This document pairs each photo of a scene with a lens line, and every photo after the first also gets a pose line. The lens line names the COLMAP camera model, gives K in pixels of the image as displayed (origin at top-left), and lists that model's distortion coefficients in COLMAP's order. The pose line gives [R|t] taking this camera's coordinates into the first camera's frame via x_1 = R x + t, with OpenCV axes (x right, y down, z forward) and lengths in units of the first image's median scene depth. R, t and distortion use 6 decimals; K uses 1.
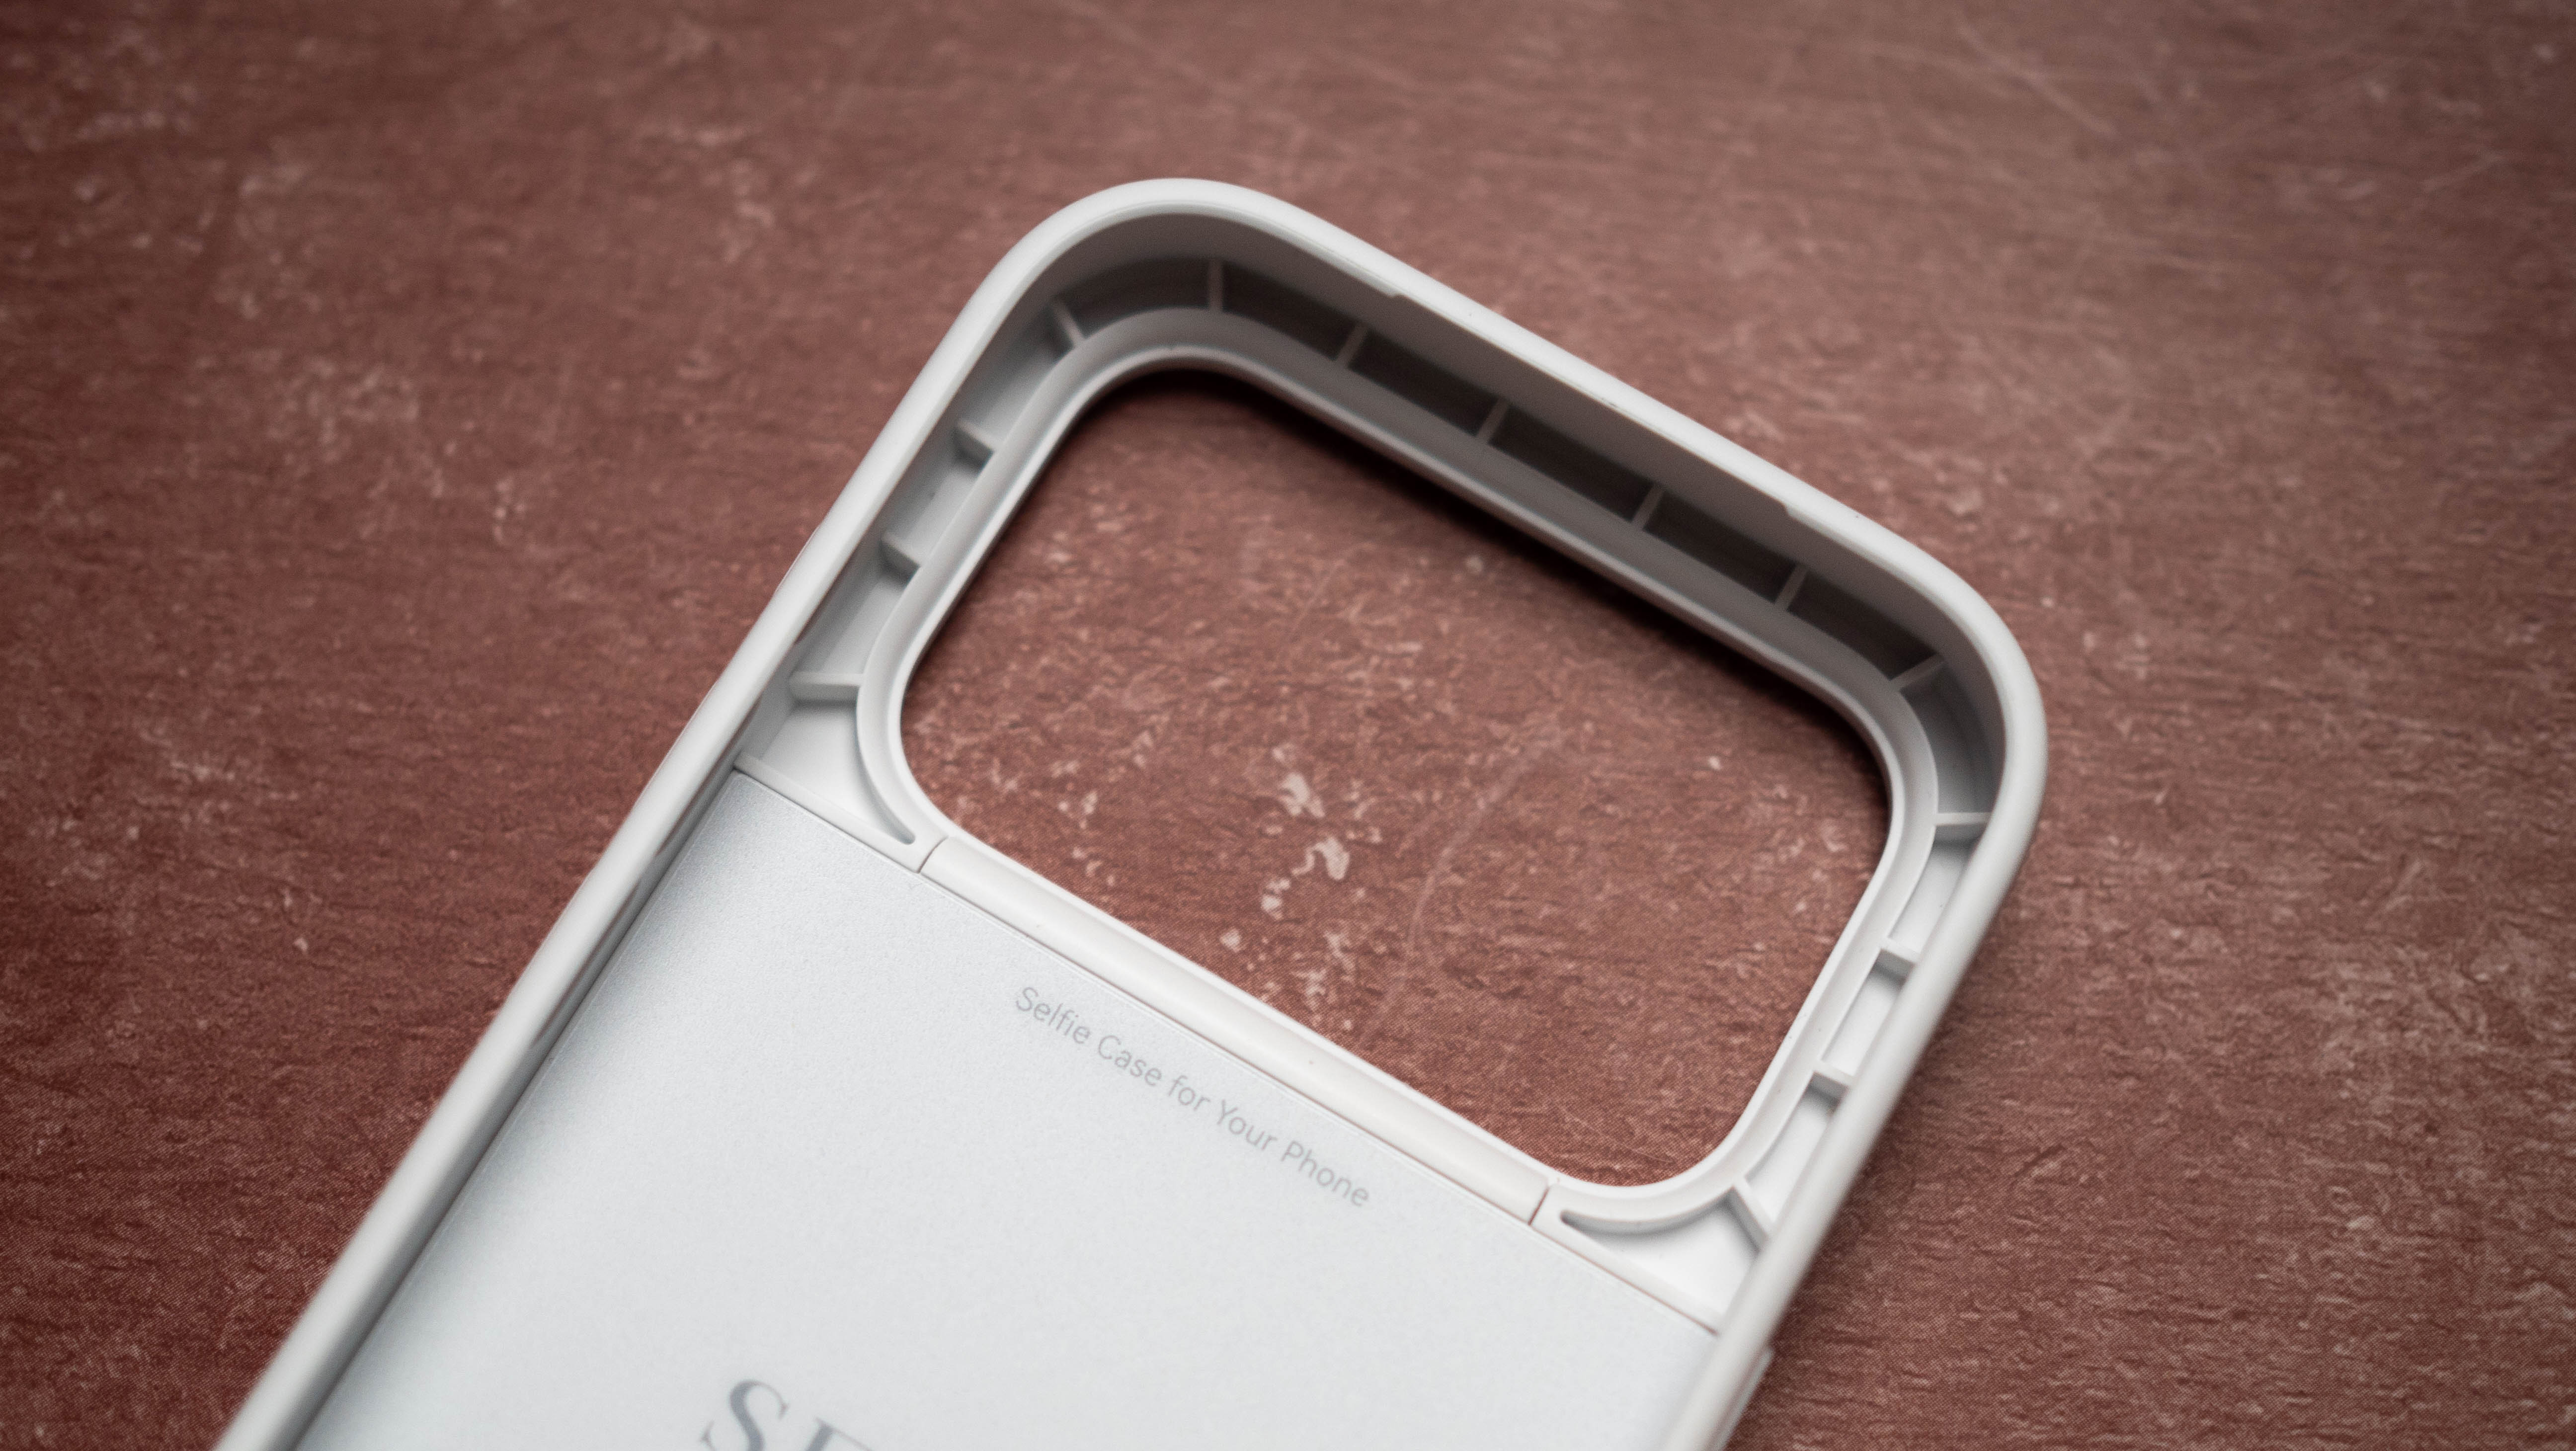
lens RADIAL K [[3781.4, 0, 1302.8], [0, 3781.4, 749.2], [0, 0, 1]] dist [-0.126013, 0.000000]
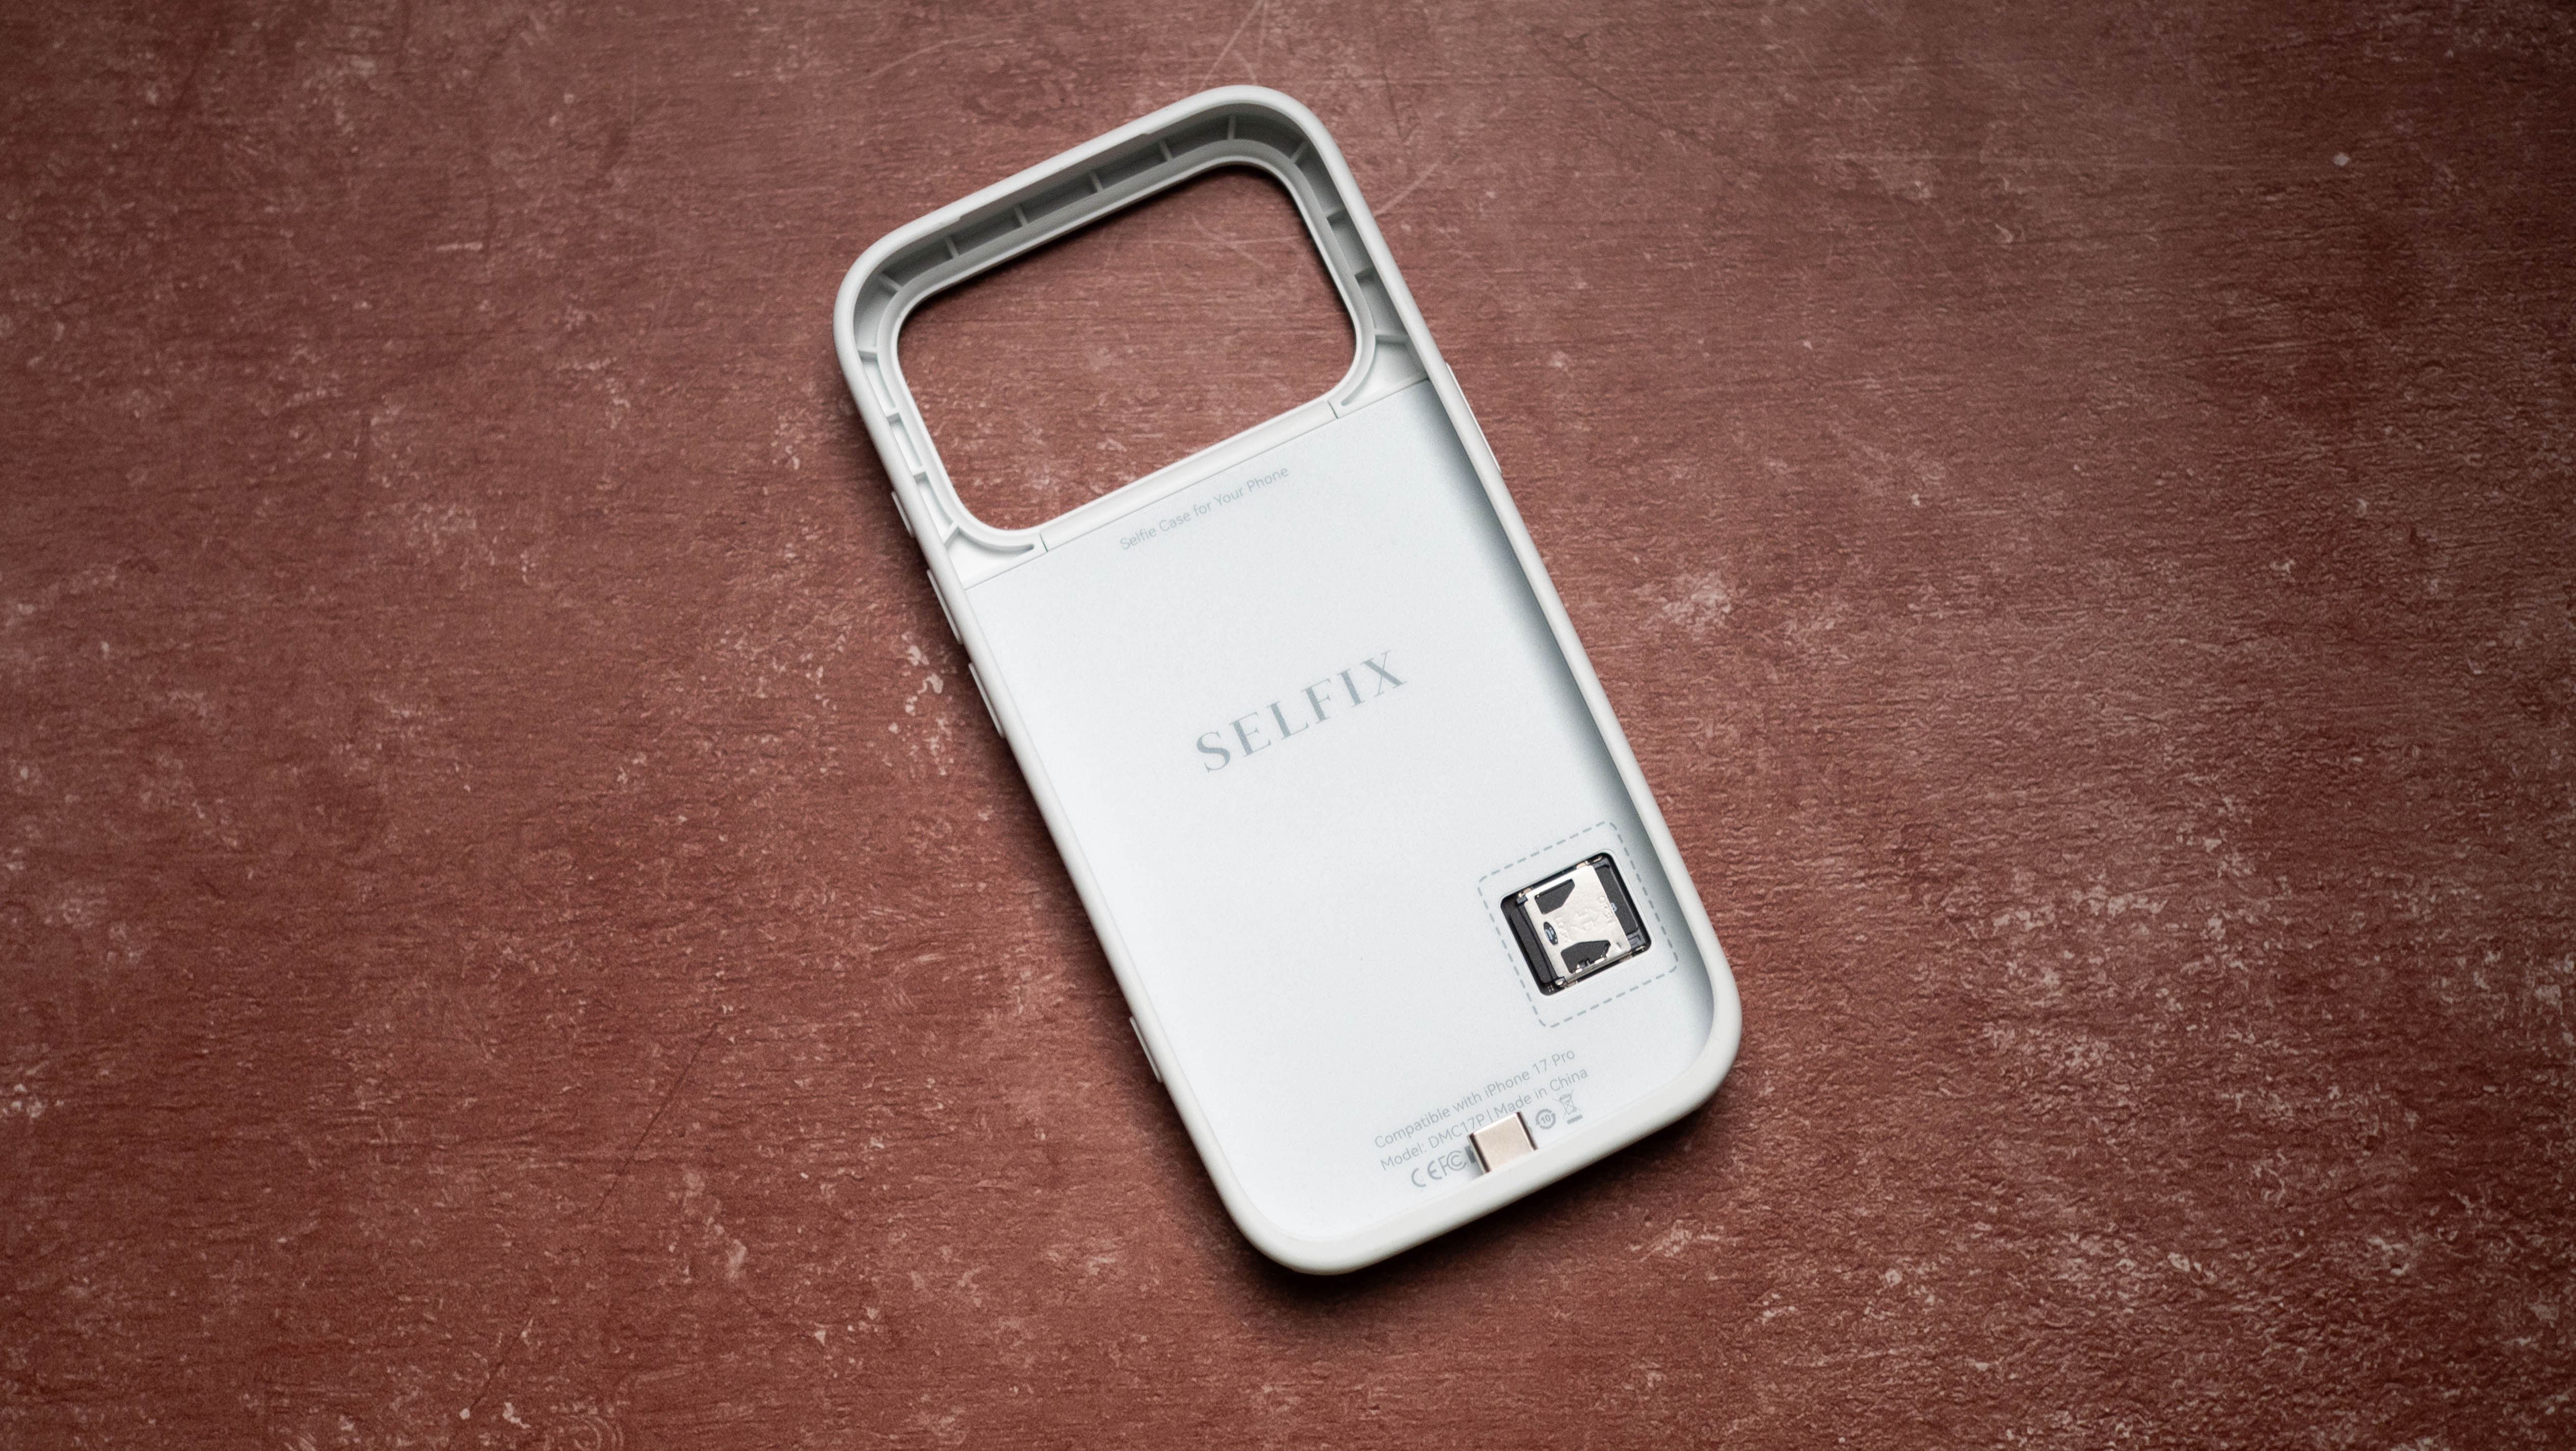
lens RADIAL K [[3781.6, 0, 1268.4], [0, 3781.6, 732.6], [0, 0, 1]] dist [-0.126013, 0.000000]
pose [[0.991567, -0.129483, -0.005339, 0.198172], [0.128491, 0.976941, 0.170515, -0.278040], [-0.016863, -0.169763, 0.985341, -1.093247]]
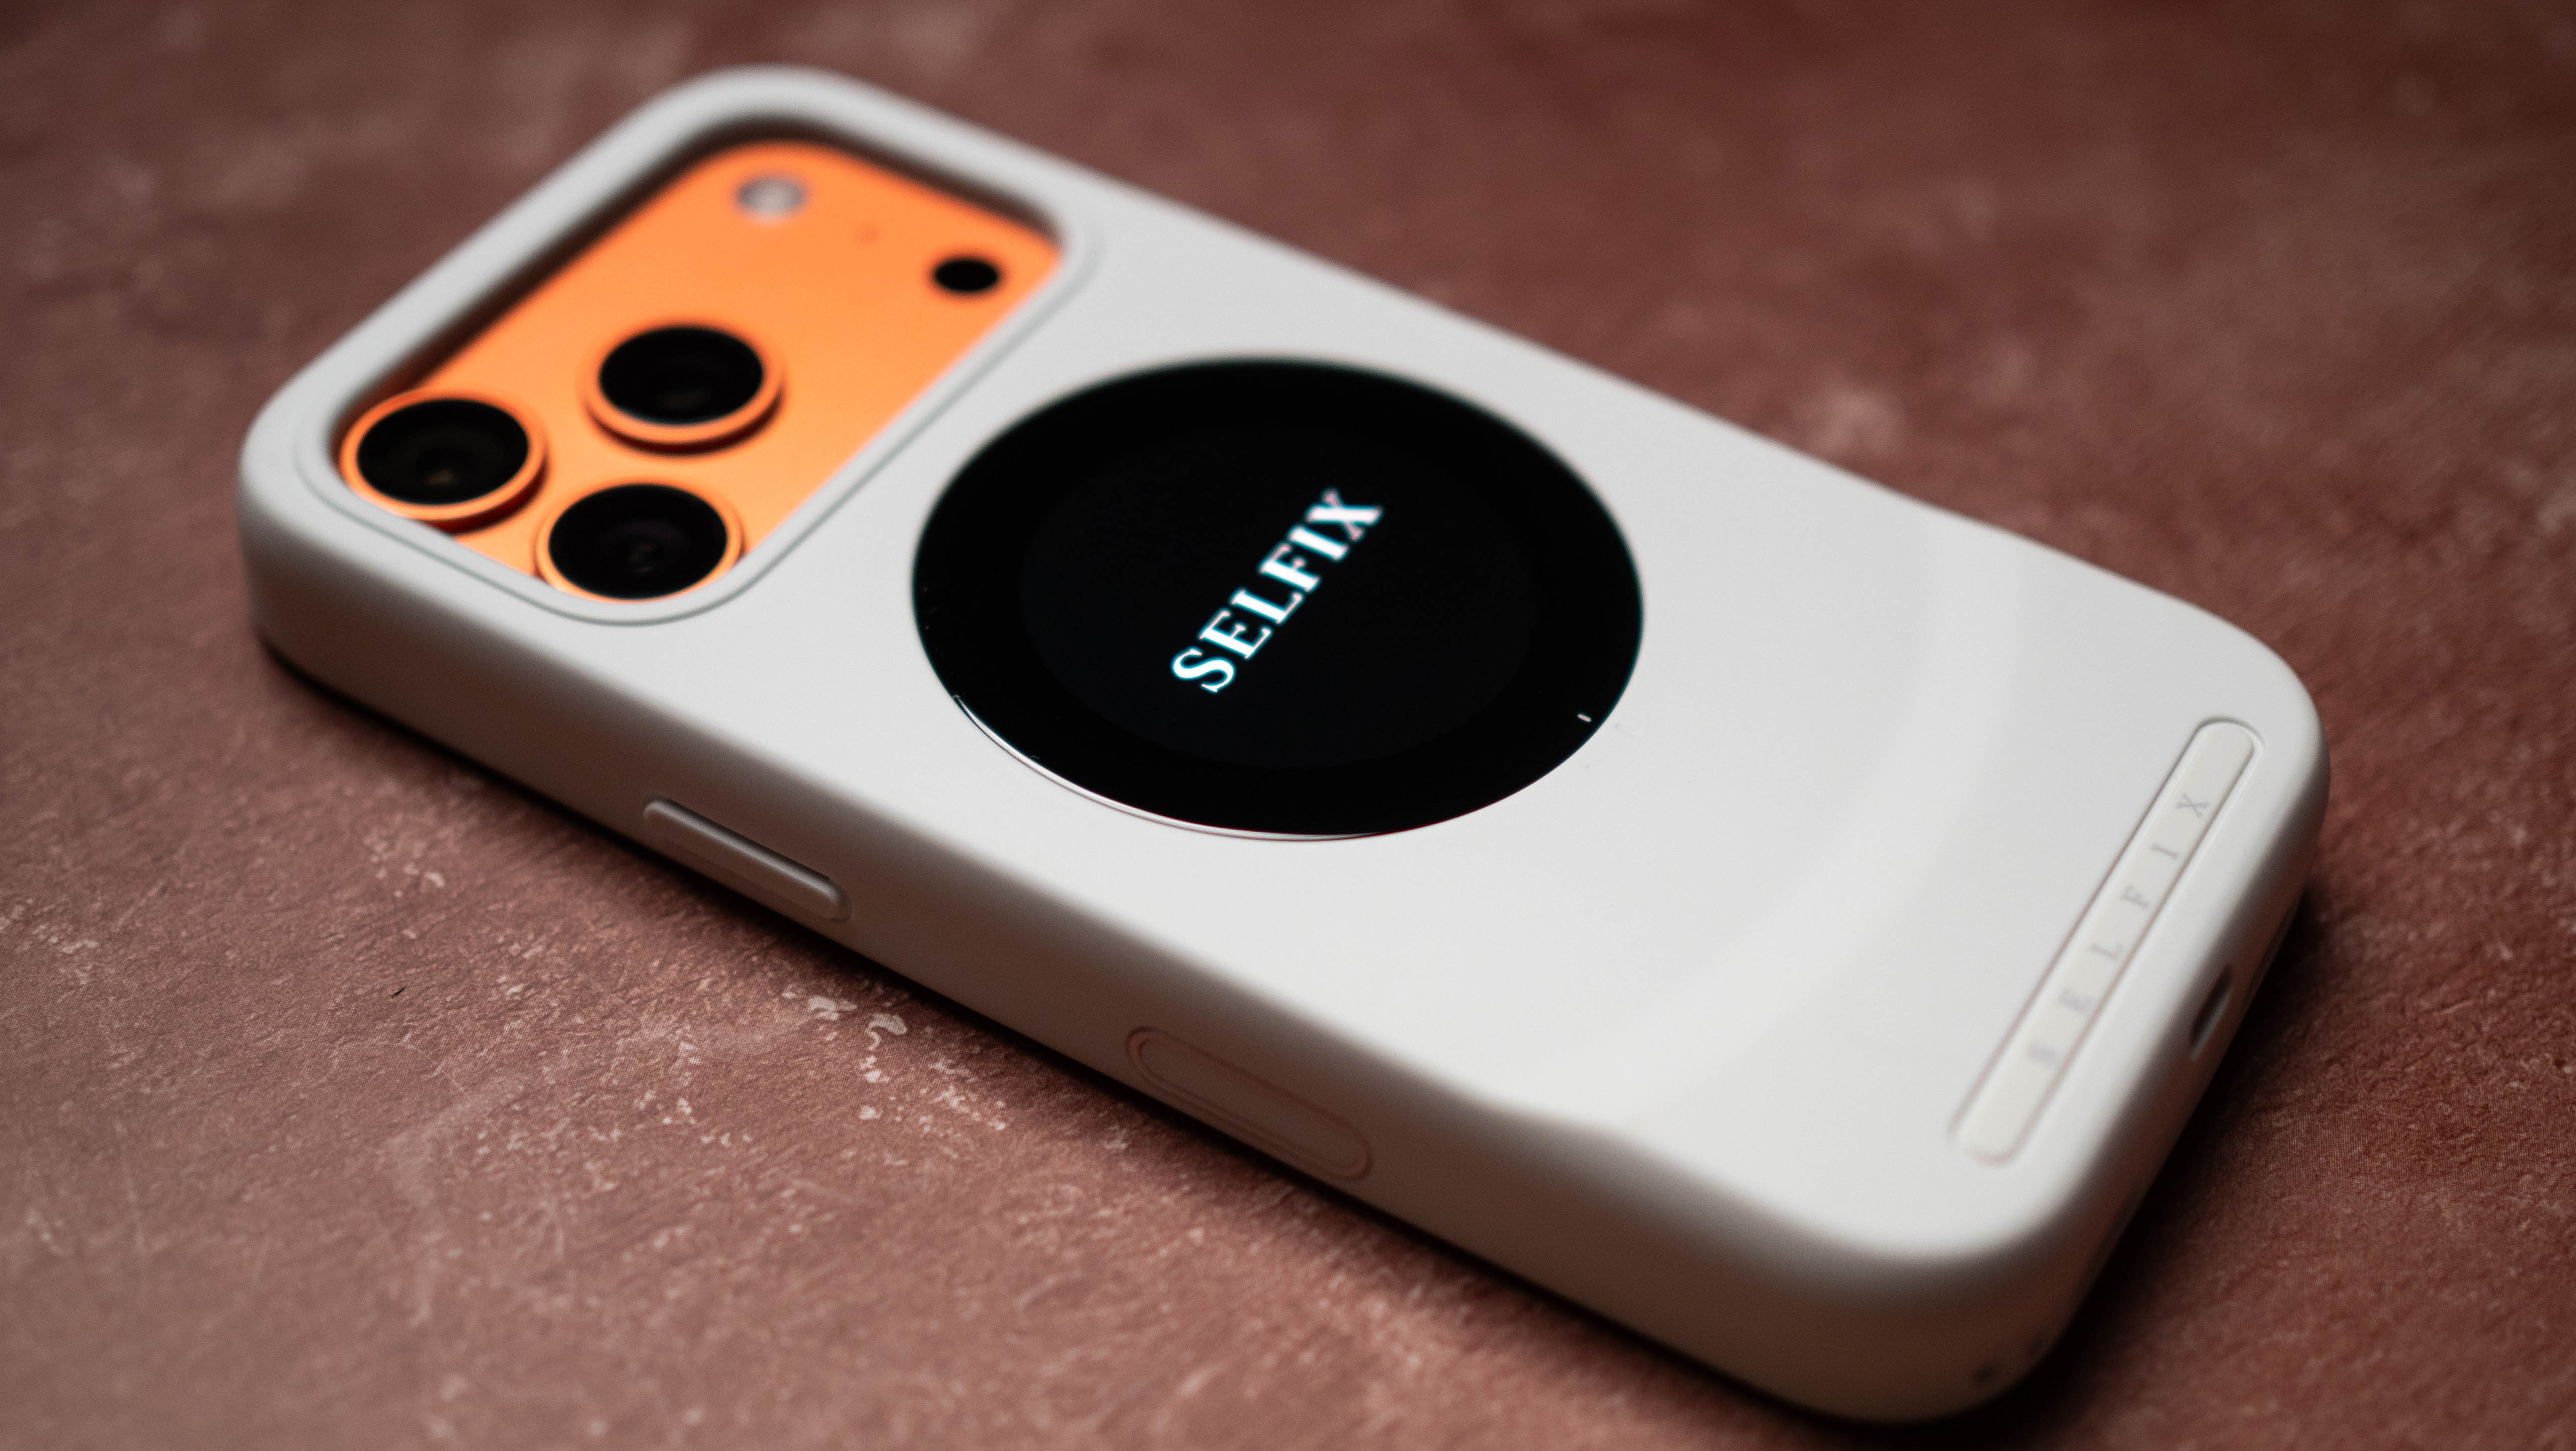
lens RADIAL K [[3781.4, 0, 1260.7], [0, 3781.4, 719.4], [0, 0, 1]] dist [-0.126013, 0.000000]
pose [[0.713707, -0.468850, 0.520386, -0.437810], [0.662070, 0.694086, -0.282680, 0.343567], [-0.228658, 0.546283, 0.805785, 0.032428]]
